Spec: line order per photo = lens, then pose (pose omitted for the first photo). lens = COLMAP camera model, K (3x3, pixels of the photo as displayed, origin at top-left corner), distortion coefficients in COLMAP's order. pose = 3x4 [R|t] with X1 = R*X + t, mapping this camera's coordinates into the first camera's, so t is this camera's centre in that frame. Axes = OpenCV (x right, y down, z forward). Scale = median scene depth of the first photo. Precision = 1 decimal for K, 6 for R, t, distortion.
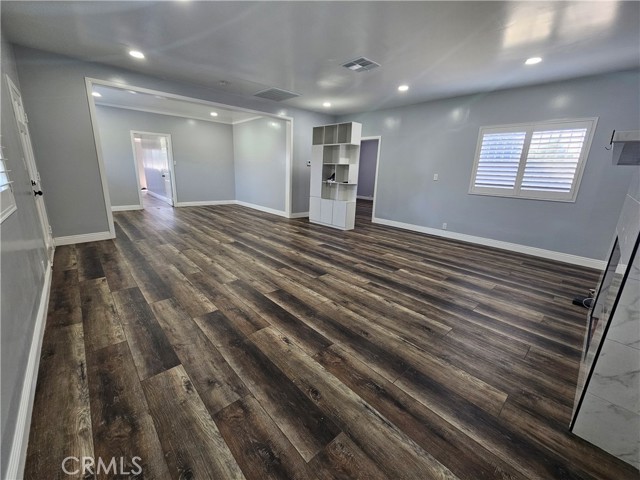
lens RADIAL K [[263.3, 0, 322.8], [0, 263.3, 237.5], [0, 0, 1]] dist [0.001320, 0.000148]
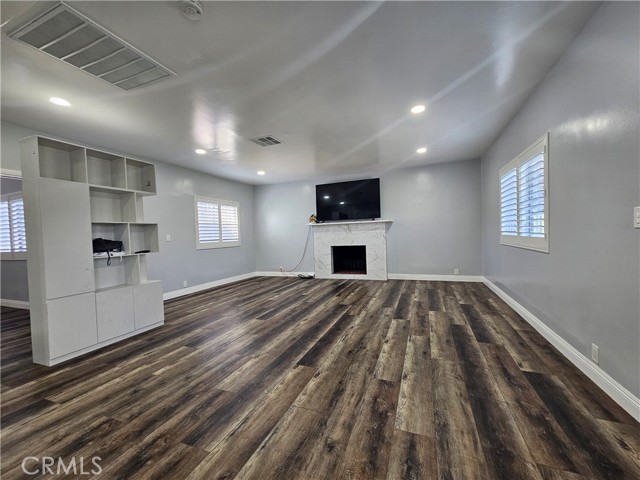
lens RADIAL K [[263.3, 0, 320.5], [0, 263.3, 240.6], [0, 0, 1]] dist [0.001320, 0.000148]
pose [[-0.431069, -0.044027, 0.901244, -1.071946], [0.243532, 0.956066, 0.163187, -0.388311], [-0.868833, 0.289827, -0.401409, 1.459243]]
